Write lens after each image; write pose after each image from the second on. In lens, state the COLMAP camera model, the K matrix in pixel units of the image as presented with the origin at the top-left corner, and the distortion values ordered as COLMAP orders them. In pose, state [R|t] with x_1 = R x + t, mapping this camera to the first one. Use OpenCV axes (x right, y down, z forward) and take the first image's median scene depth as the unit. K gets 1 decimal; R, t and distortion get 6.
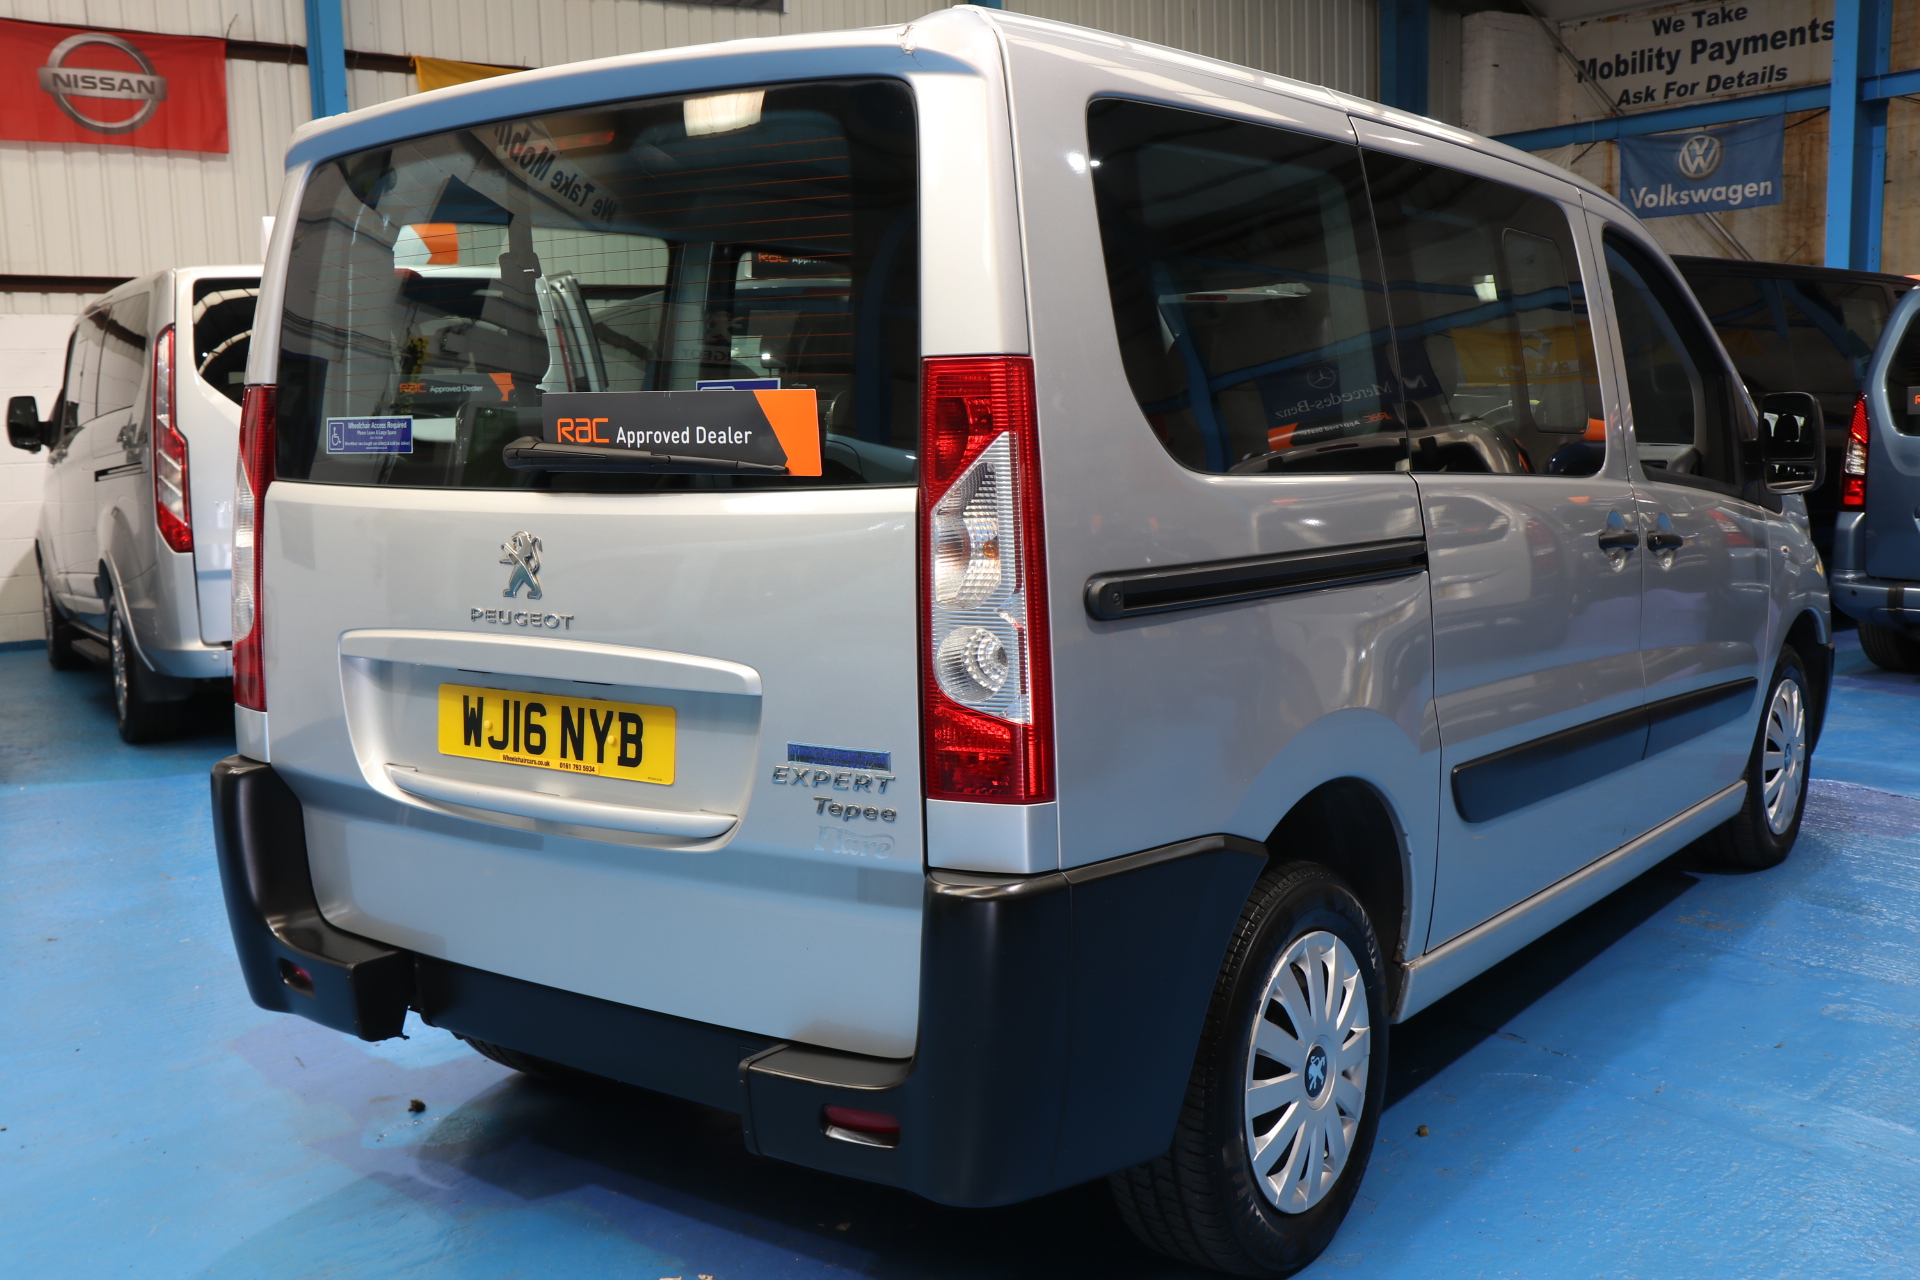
lens RADIAL K [[1945.9, 0, 960.6], [0, 1945.9, 631.9], [0, 0, 1]] dist [0.028155, 0.000000]
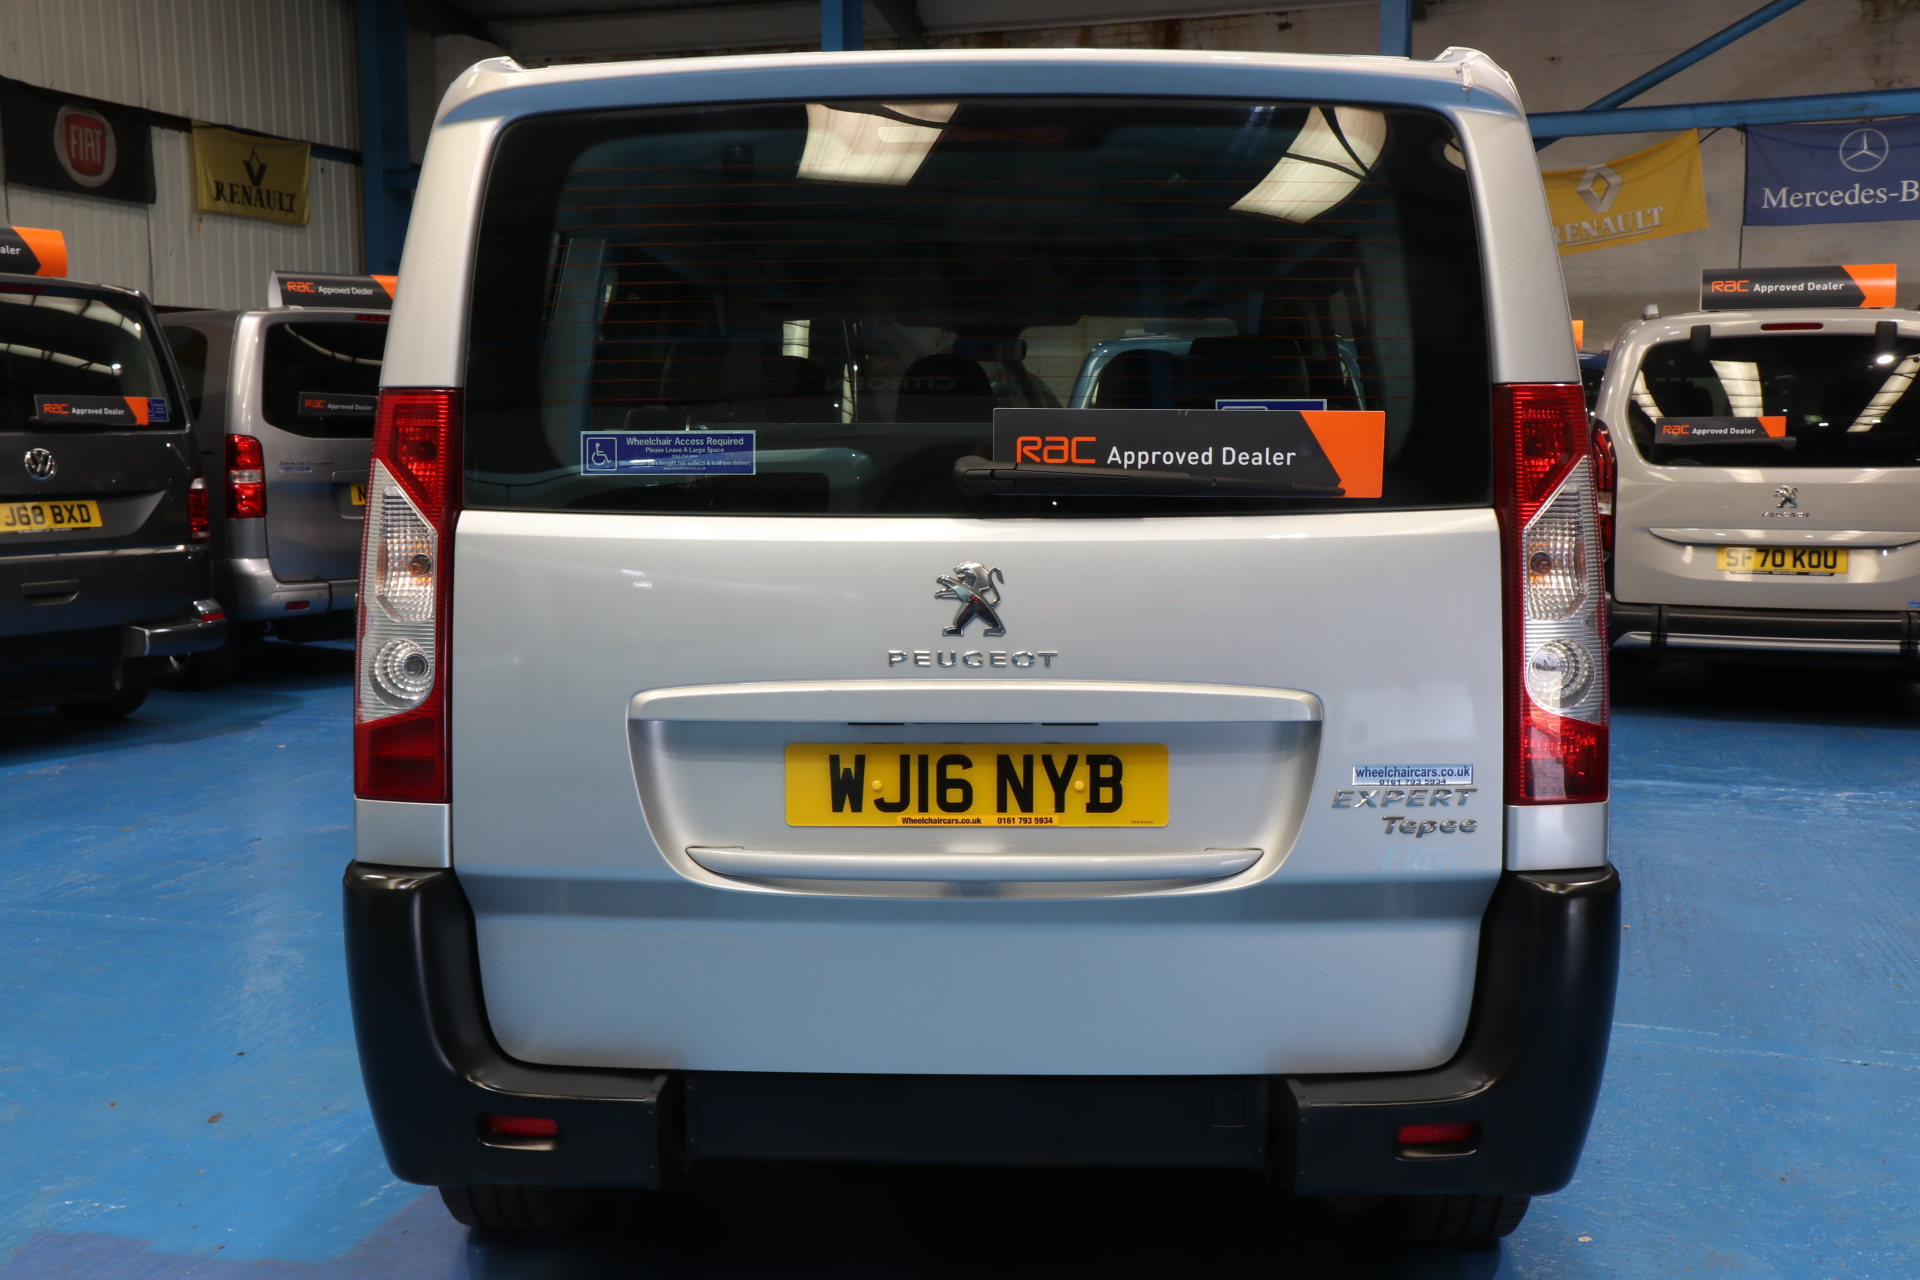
lens RADIAL K [[2078.2, 0, 967.2], [0, 2078.2, 646.4], [0, 0, 1]] dist [0.056985, 0.000000]
pose [[0.821471, -0.038924, 0.568920, -0.745574], [0.051645, 0.998646, -0.006245, -0.006681], [-0.567907, 0.034512, 0.822369, 0.209295]]
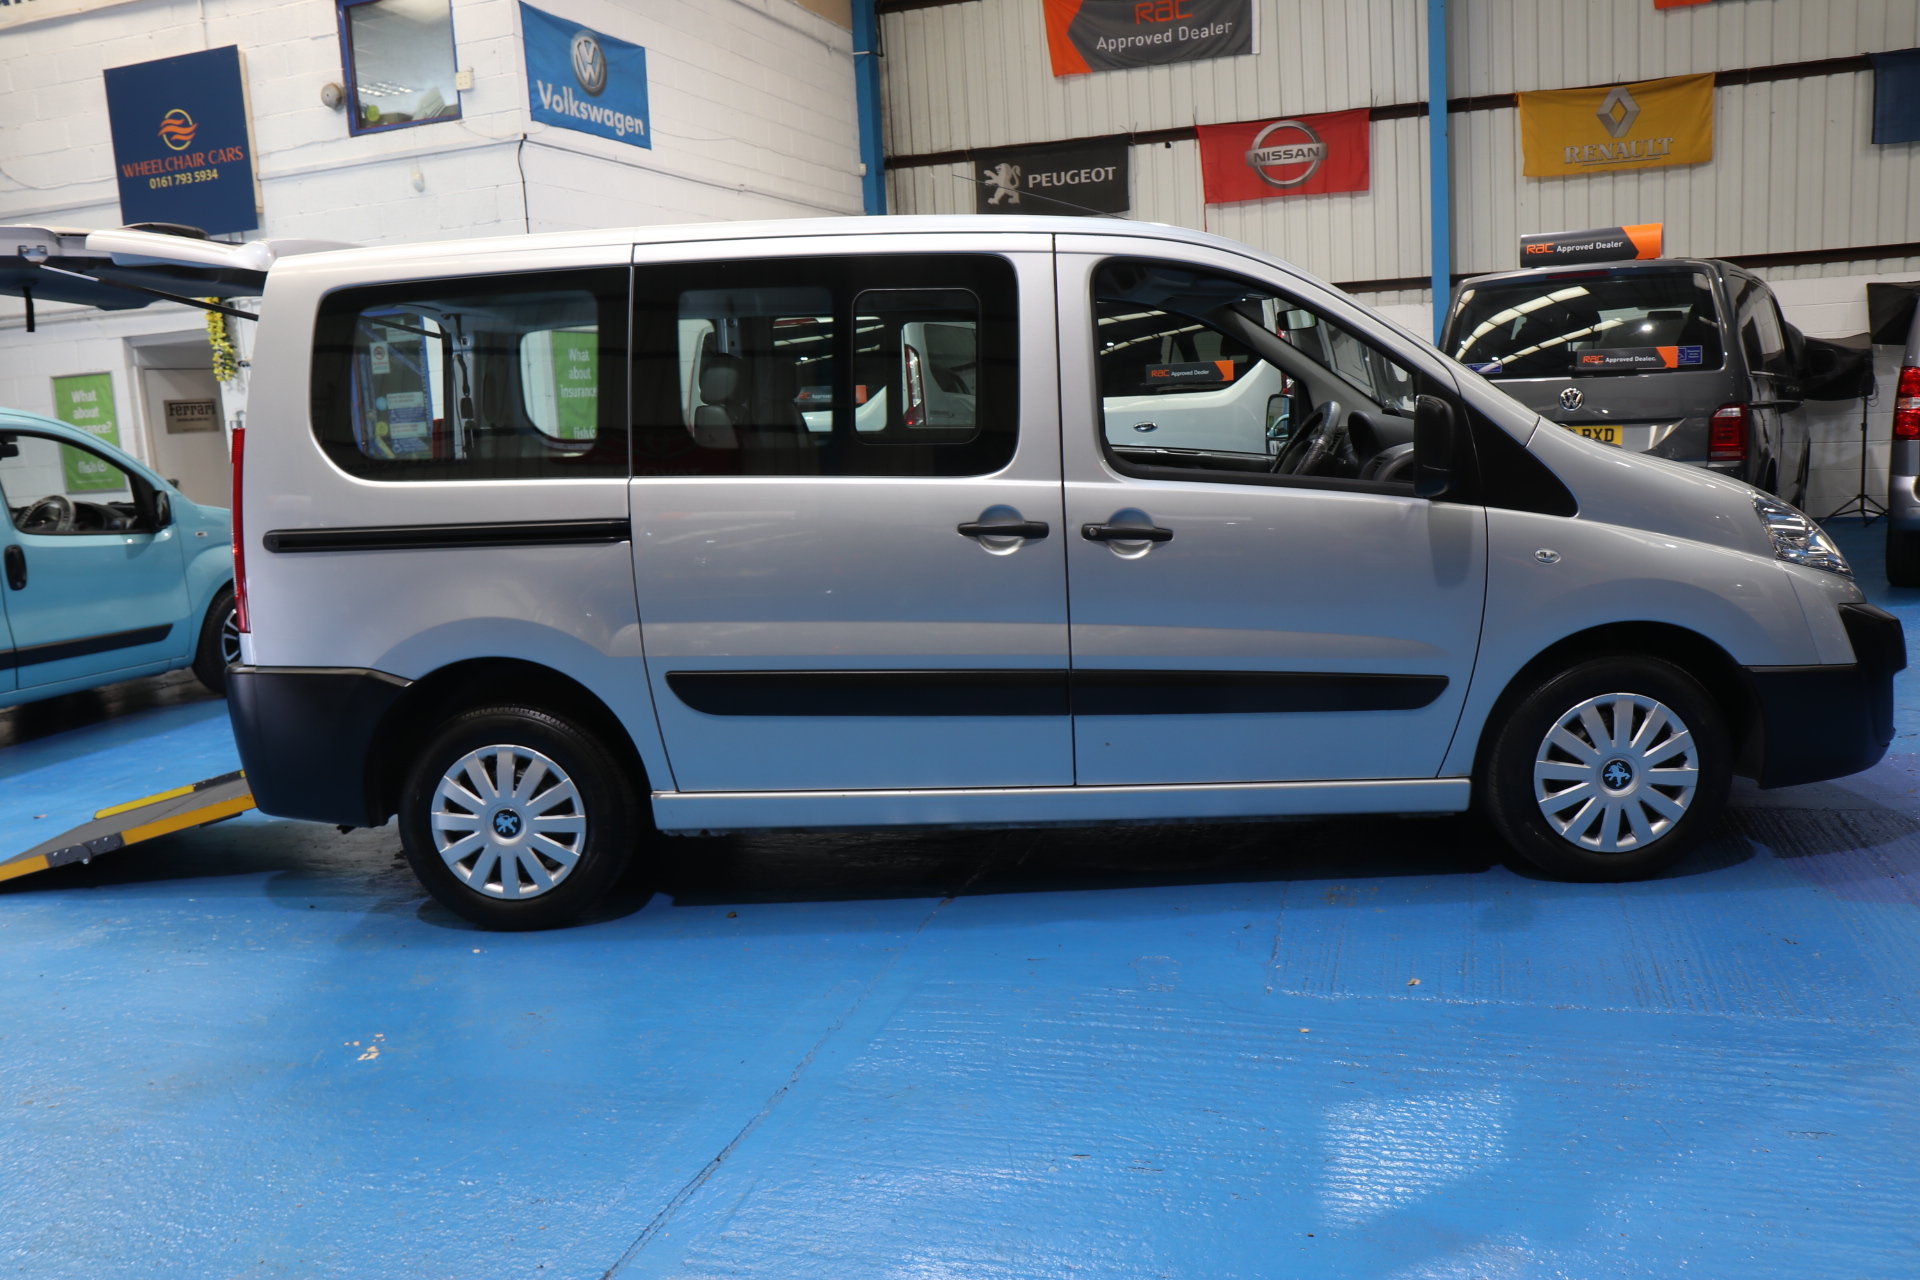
lens RADIAL K [[1546.6, 0, 994.1], [0, 1546.6, 626.3], [0, 0, 1]] dist [-0.057556, 0.049115]
pose [[0.549472, 0.118430, -0.827076, 1.590728], [-0.058918, 0.992931, 0.103036, -0.119970], [0.833432, -0.007886, 0.552566, 0.629526]]
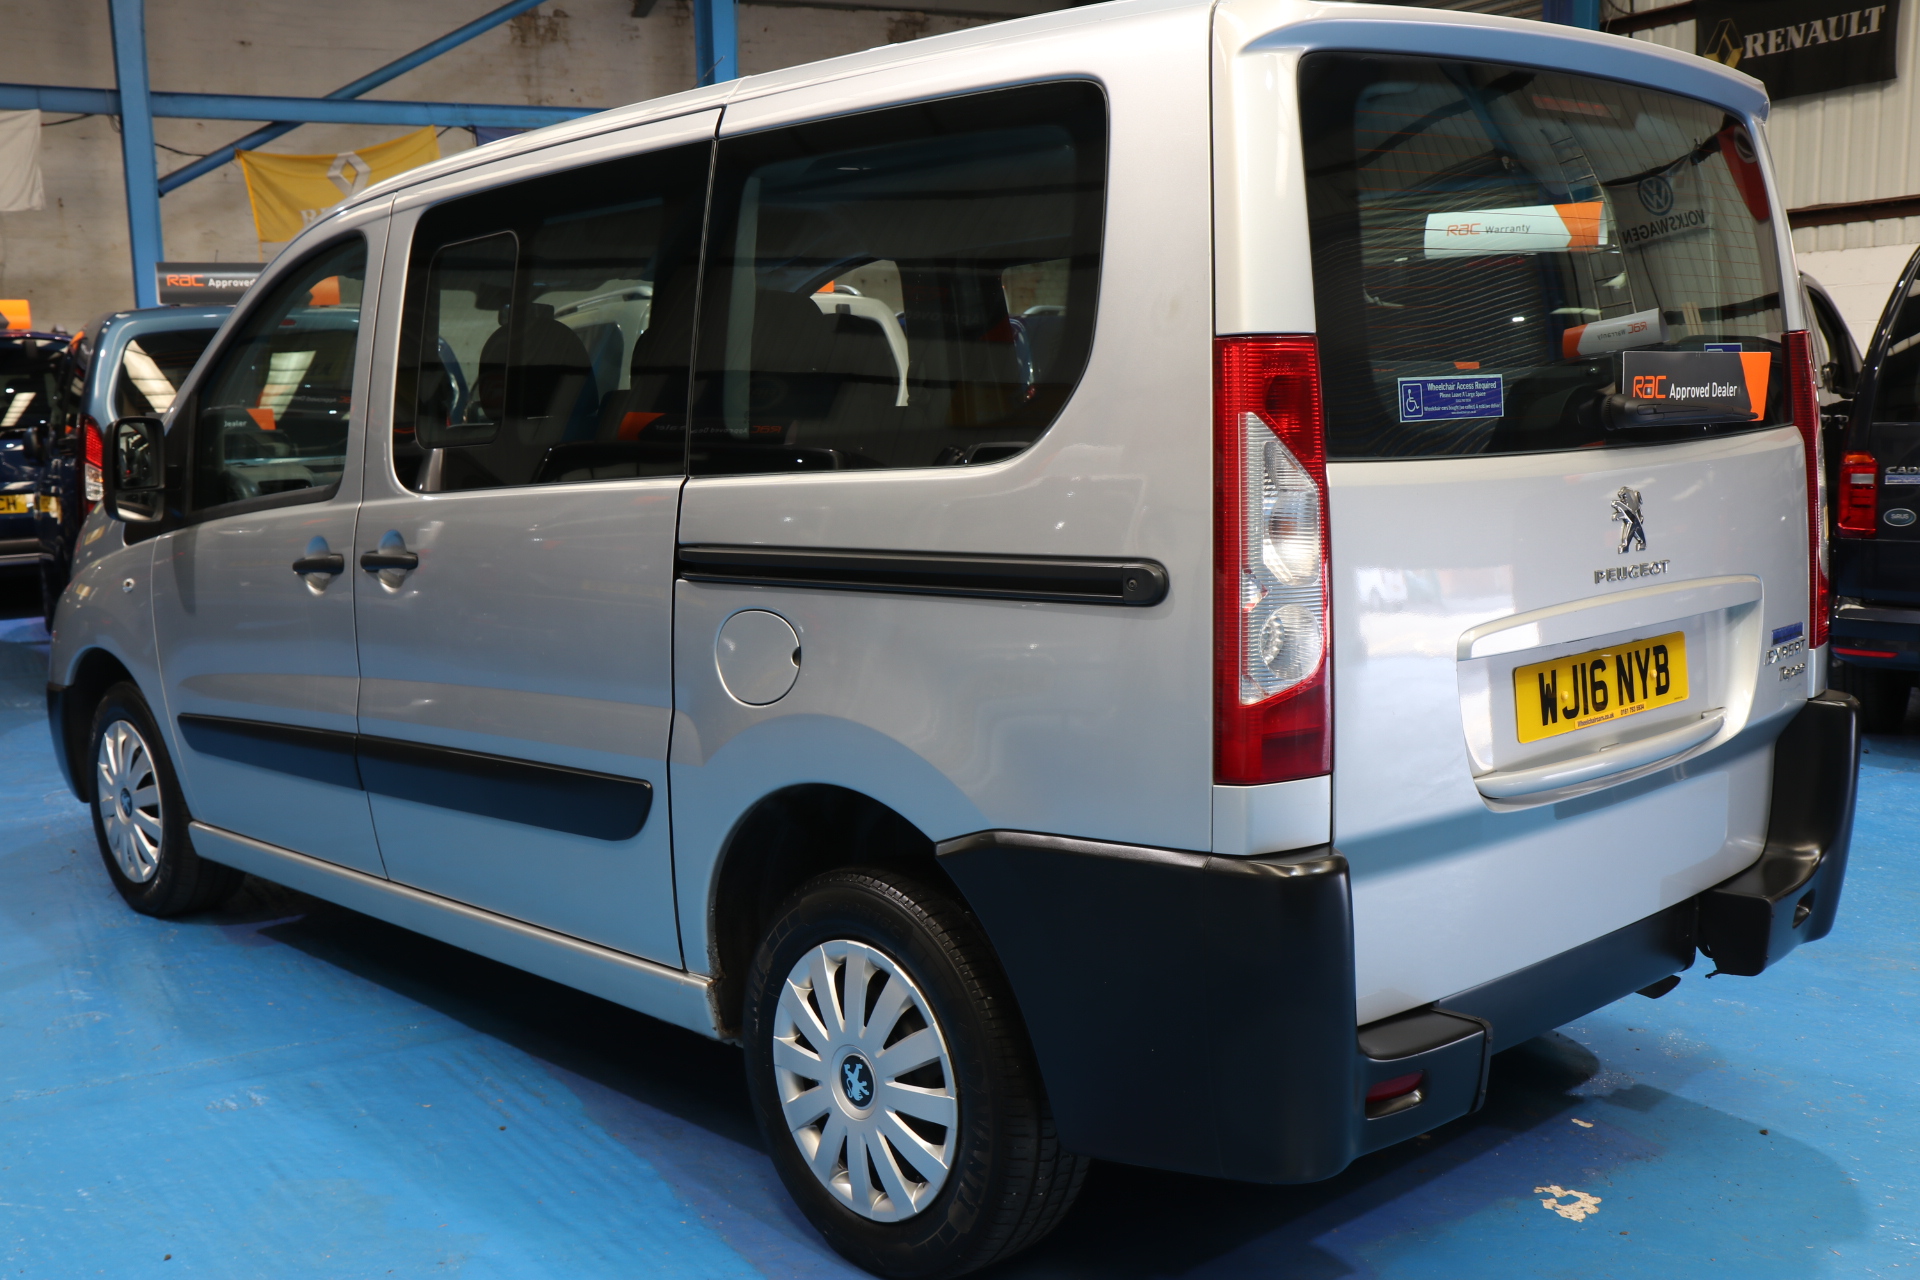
lens RADIAL K [[1945.9, 0, 966.9], [0, 1945.9, 645.5], [0, 0, 1]] dist [0.028155, 0.000000]
pose [[0.168256, -0.111478, 0.979420, -1.247302], [0.138655, 0.986383, 0.088451, -0.104244], [-0.975943, 0.120919, 0.181421, 1.122420]]
